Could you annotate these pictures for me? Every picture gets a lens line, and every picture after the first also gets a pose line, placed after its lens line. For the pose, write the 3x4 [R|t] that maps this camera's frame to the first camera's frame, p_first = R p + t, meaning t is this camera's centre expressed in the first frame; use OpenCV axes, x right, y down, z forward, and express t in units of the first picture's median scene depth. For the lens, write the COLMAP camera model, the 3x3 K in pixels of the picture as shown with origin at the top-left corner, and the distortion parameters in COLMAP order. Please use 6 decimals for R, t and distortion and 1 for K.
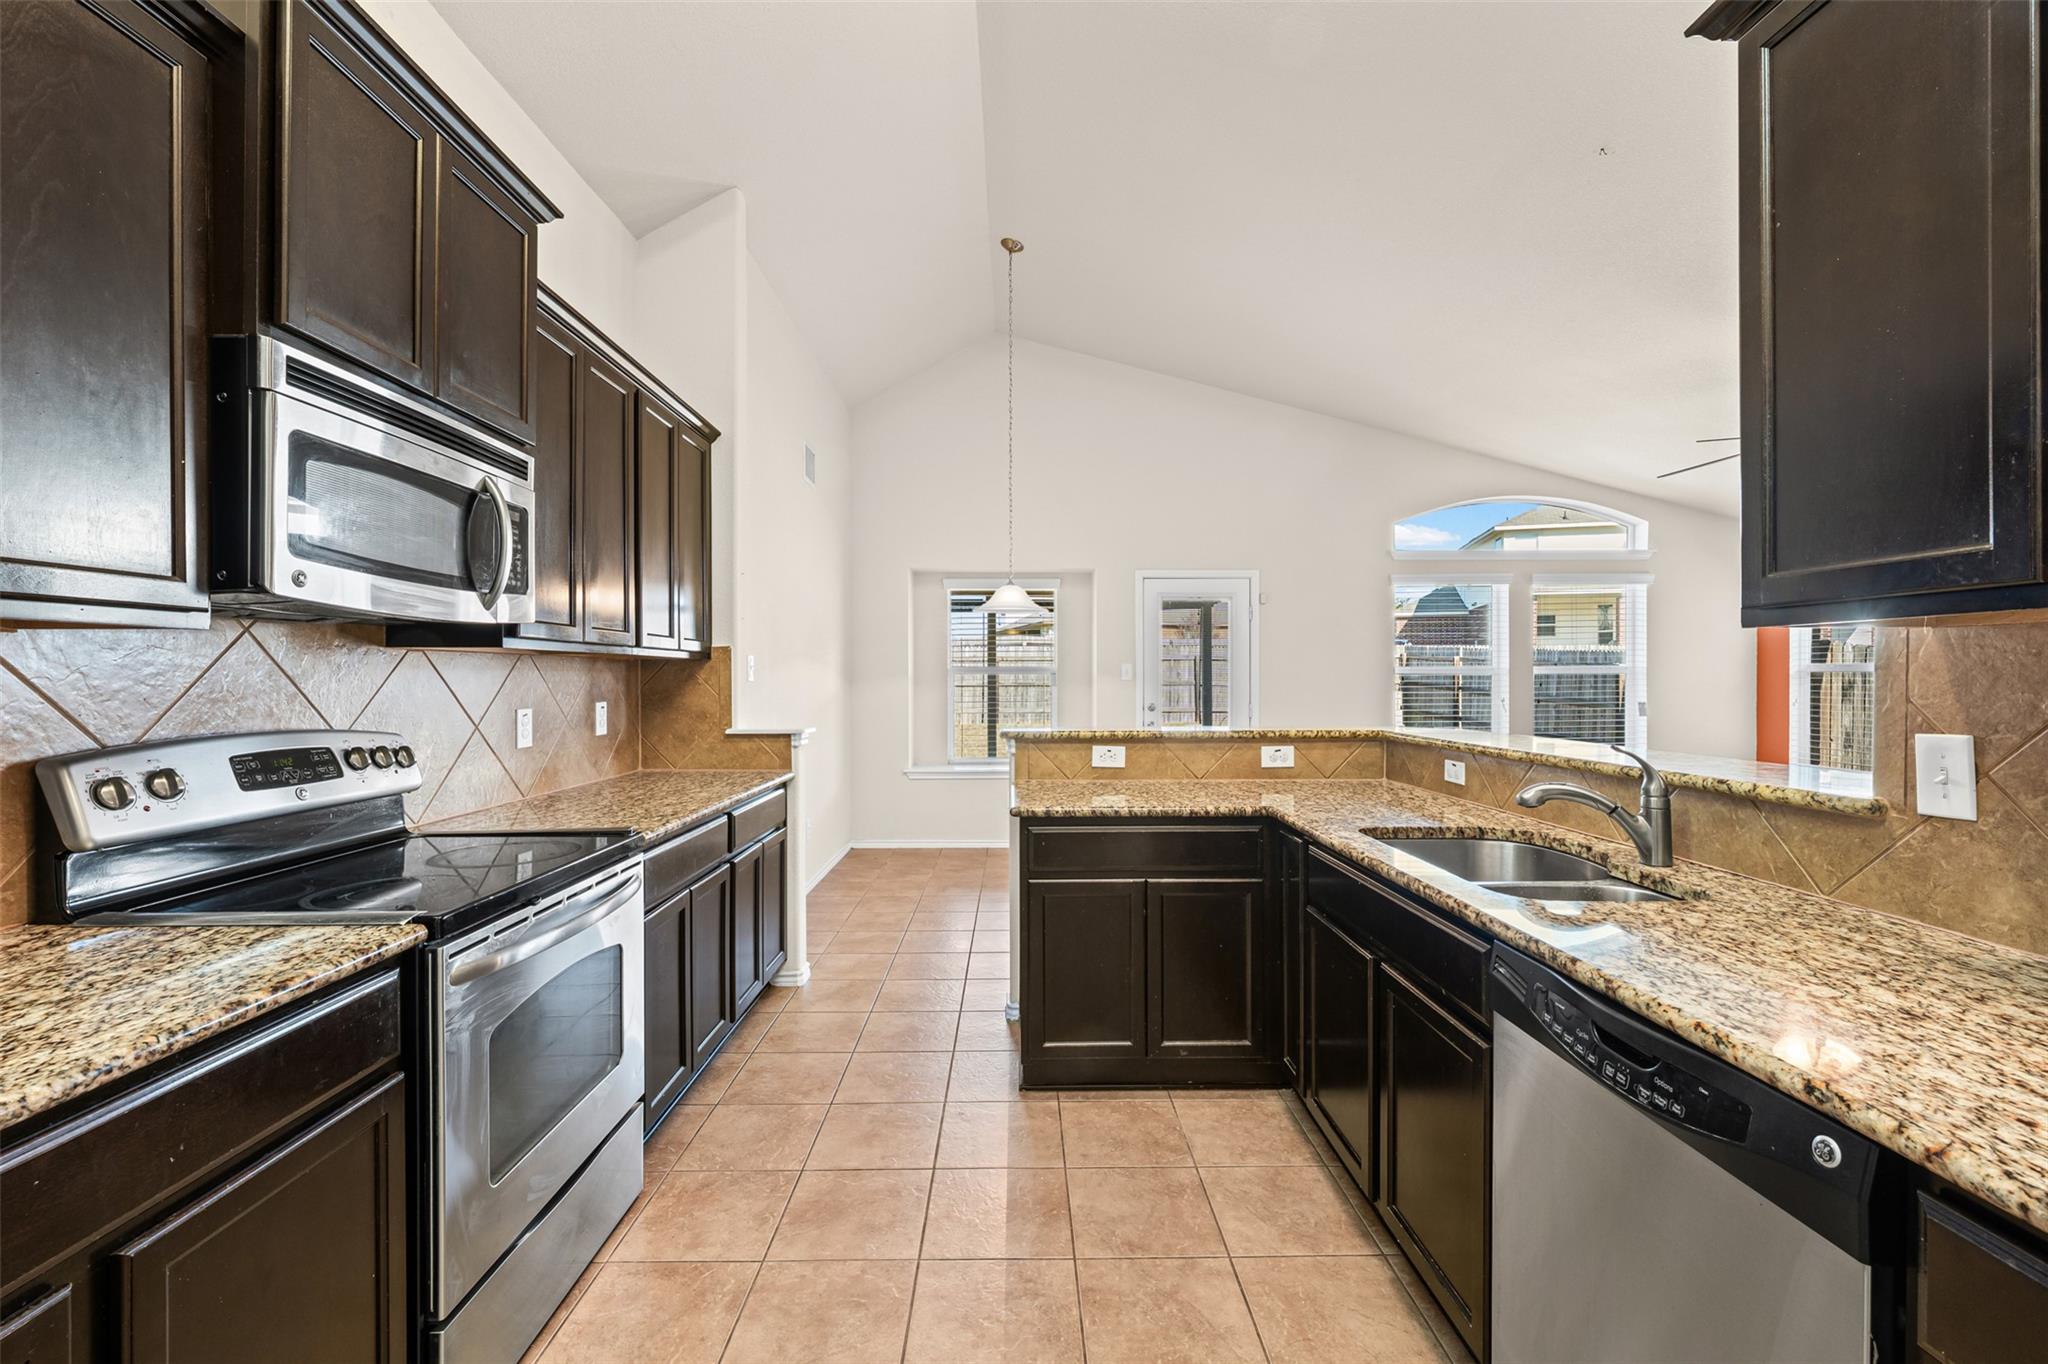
lens RADIAL K [[838.5, 0, 1017.5], [0, 838.5, 678.3], [0, 0, 1]] dist [-0.002086, -0.000155]
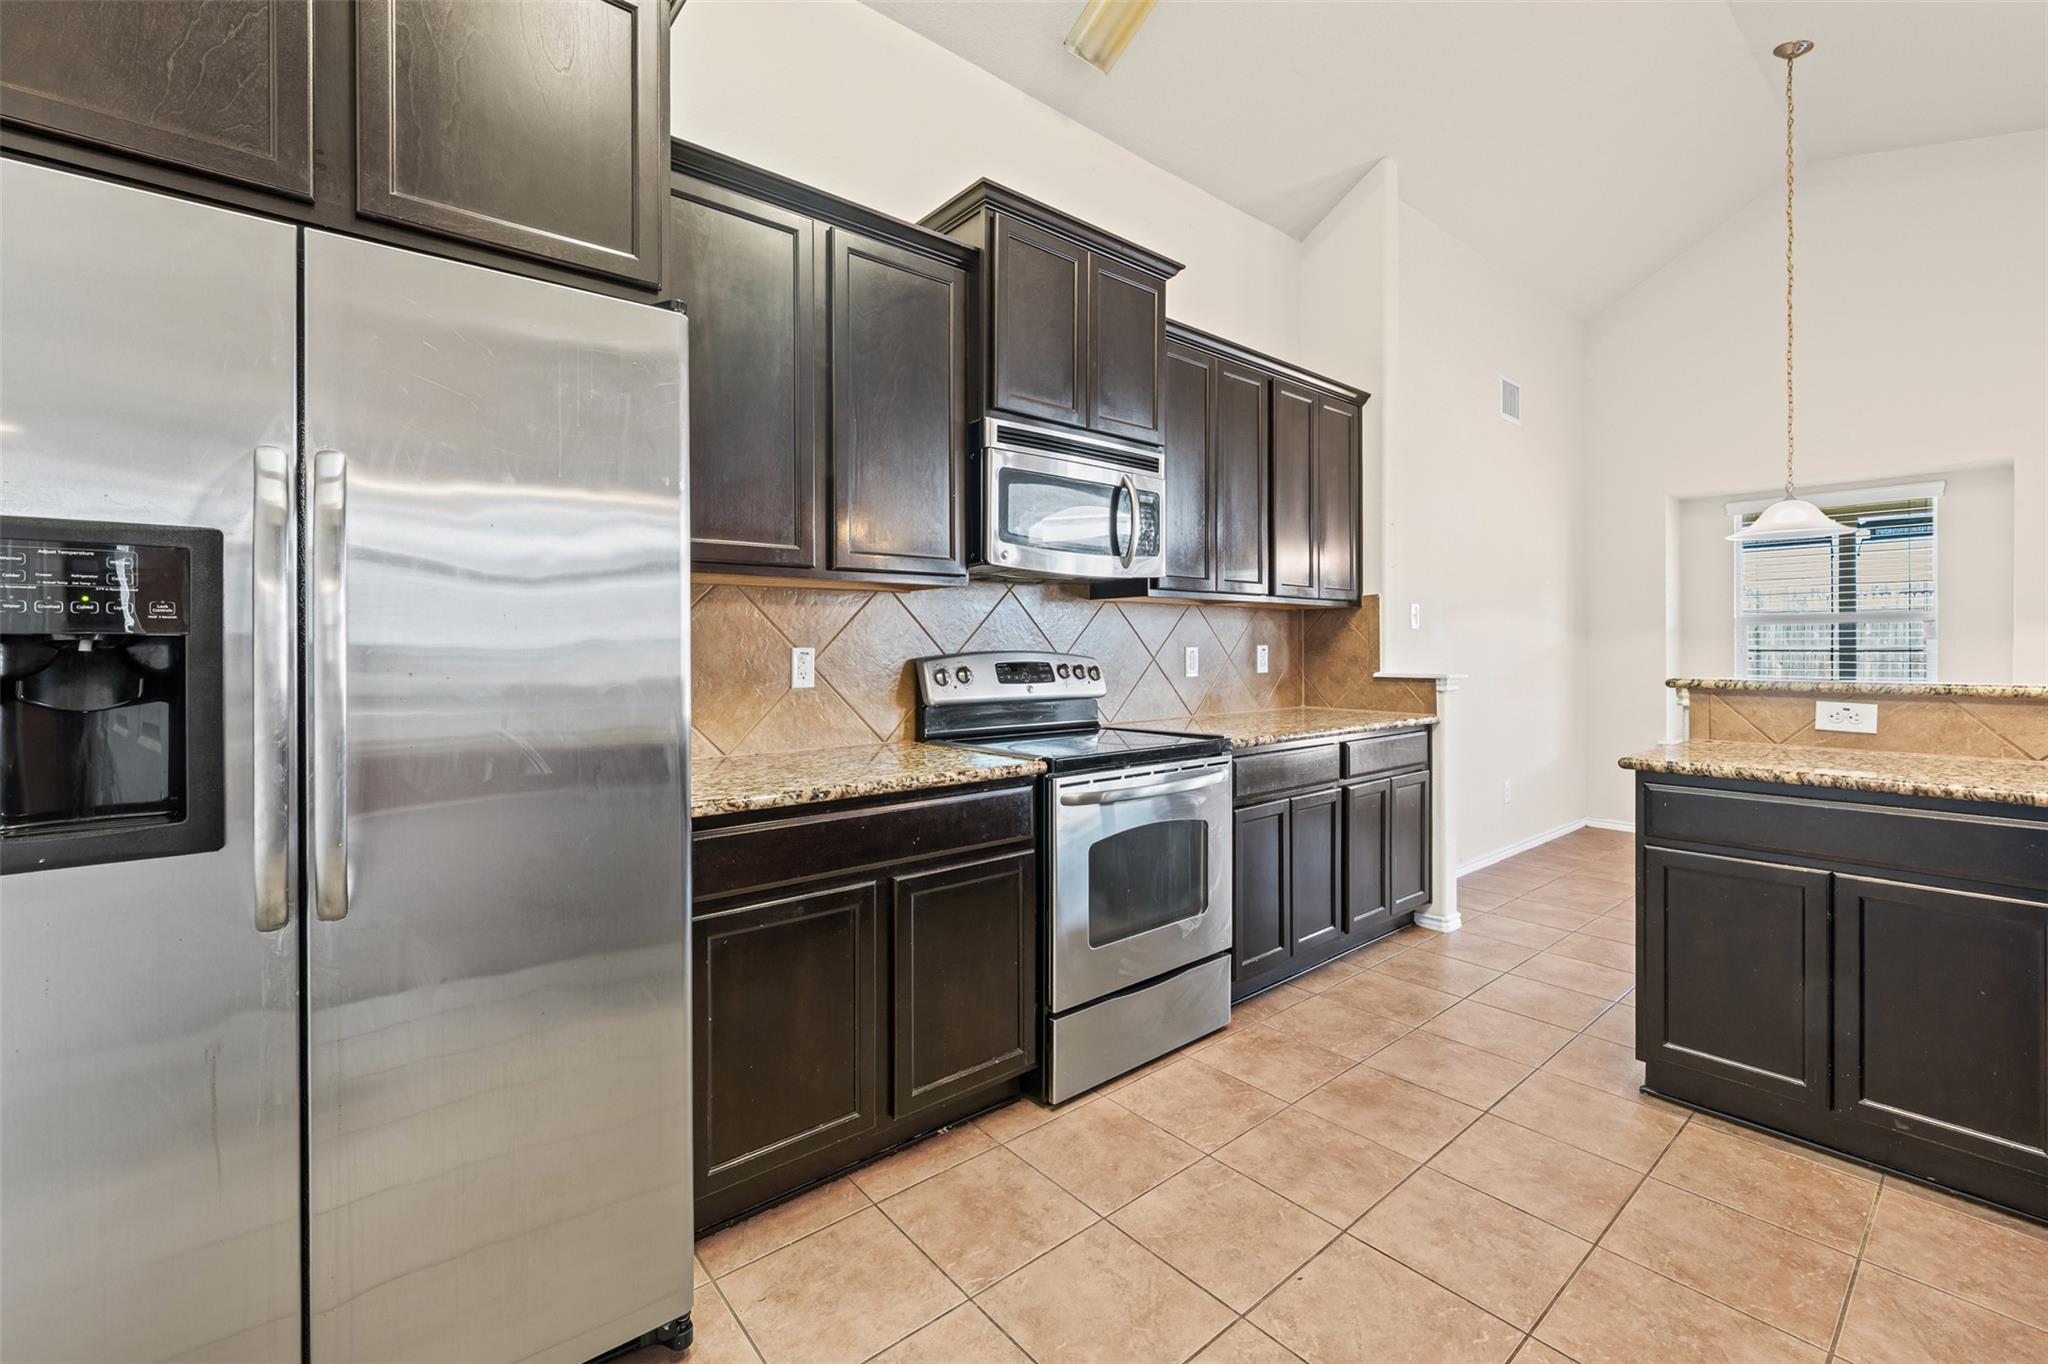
lens RADIAL K [[845.9, 0, 1018.9], [0, 845.9, 646.0], [0, 0, 1]] dist [-0.001997, -0.000202]
pose [[0.632133, -0.000314, -0.774859, 0.331393], [0.000533, 1.000000, 0.000029, 0.045091], [0.774859, -0.000431, 0.632134, -0.043065]]
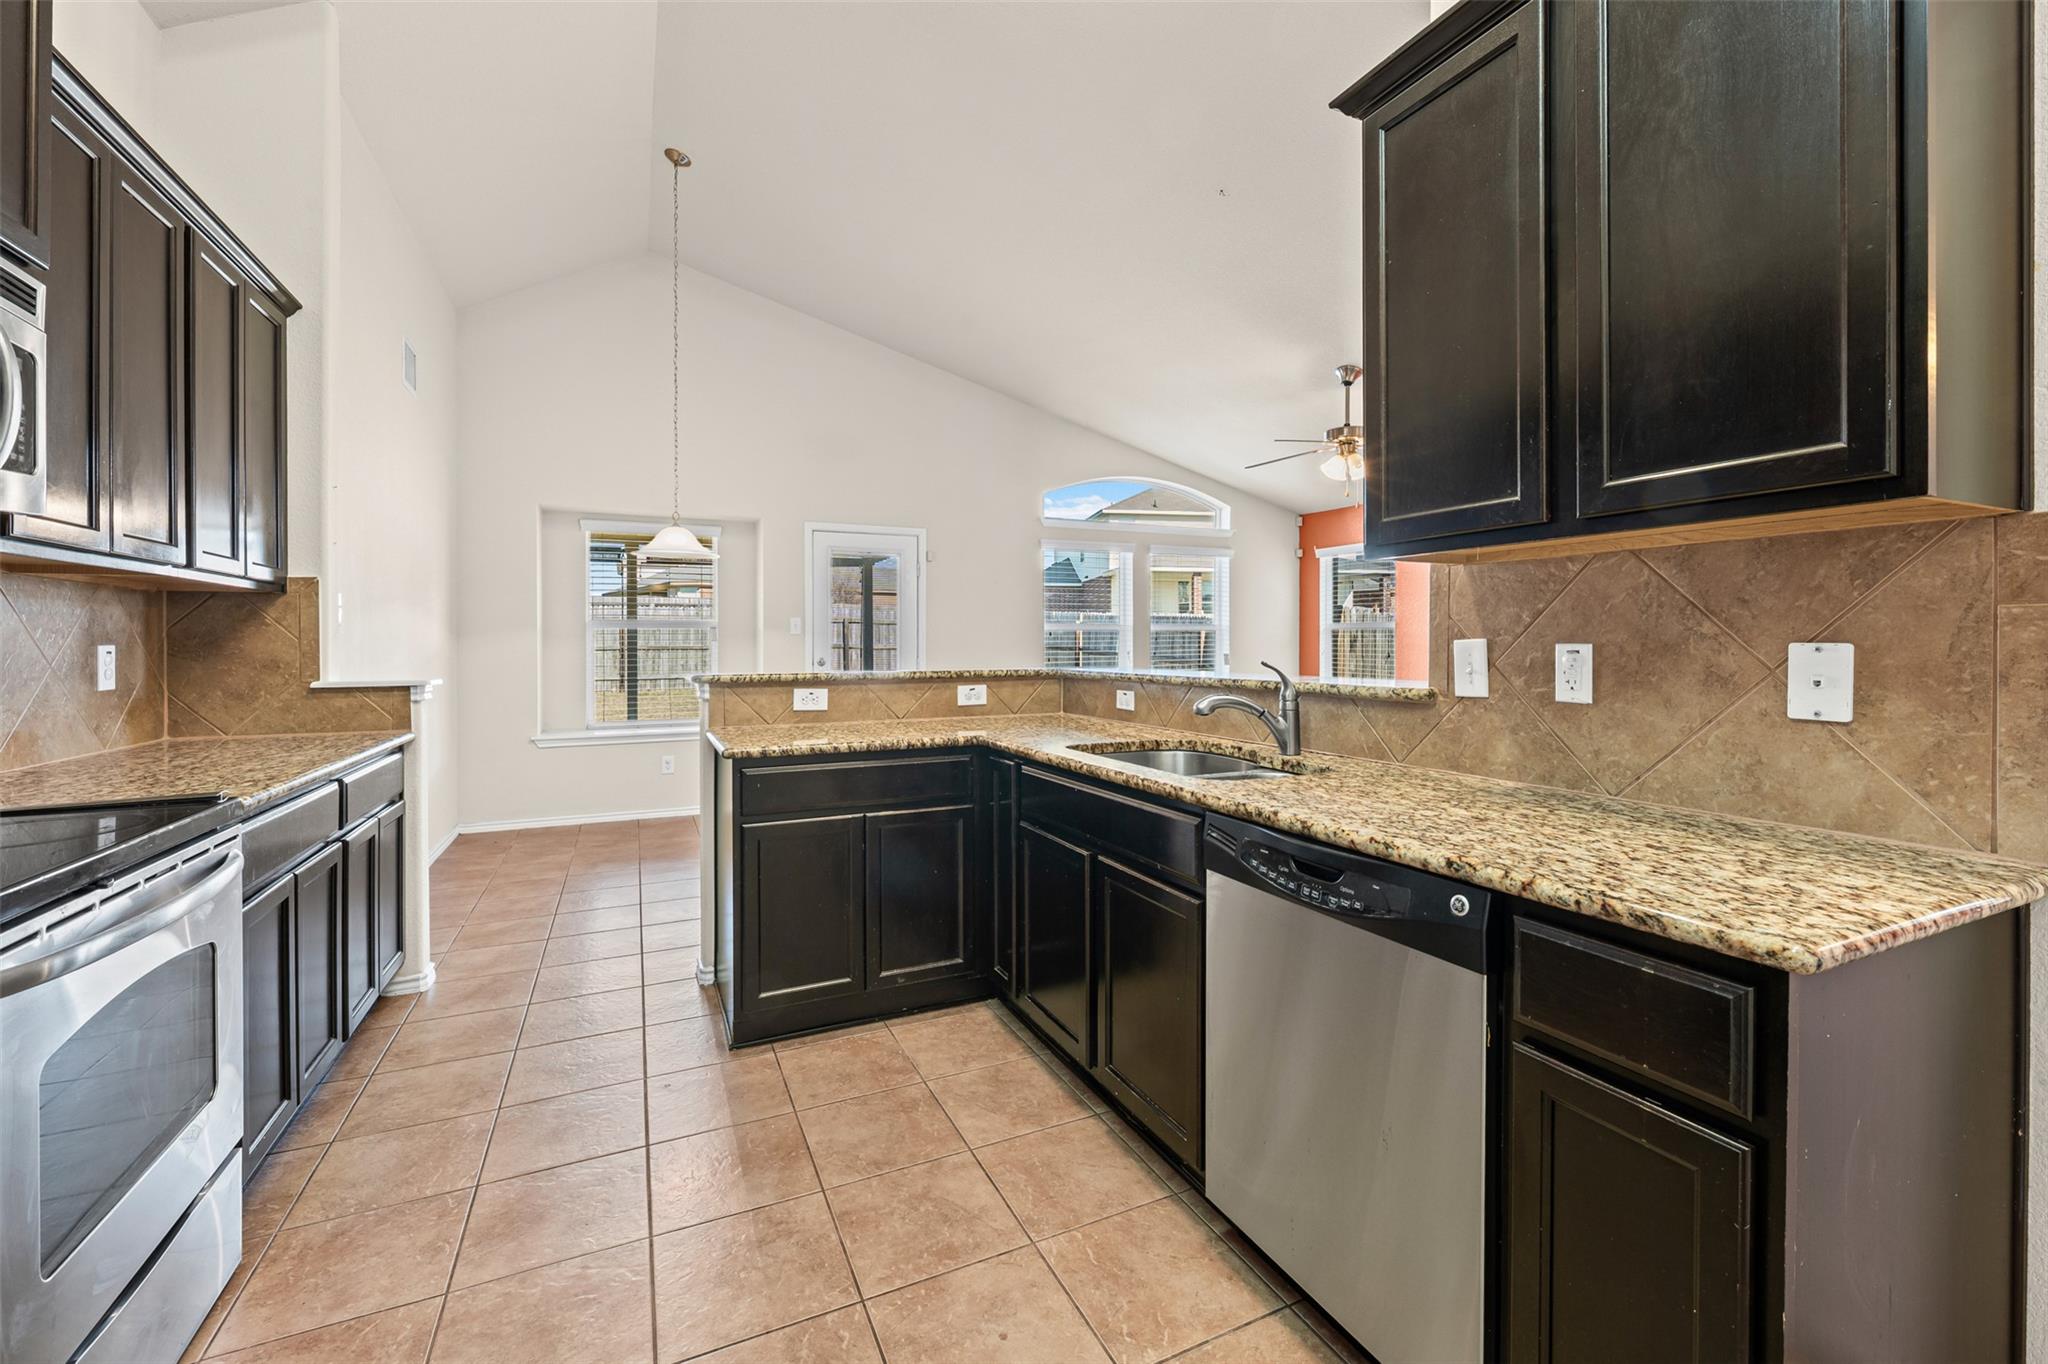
lens RADIAL K [[845.9, 0, 1018.9], [0, 845.9, 646.0], [0, 0, 1]] dist [-0.001997, -0.000202]
pose [[0.910279, -0.000935, 0.413994, -0.116777], [0.000800, 1.000000, 0.000499, 0.045013], [-0.413994, -0.000124, 0.910280, -0.001112]]
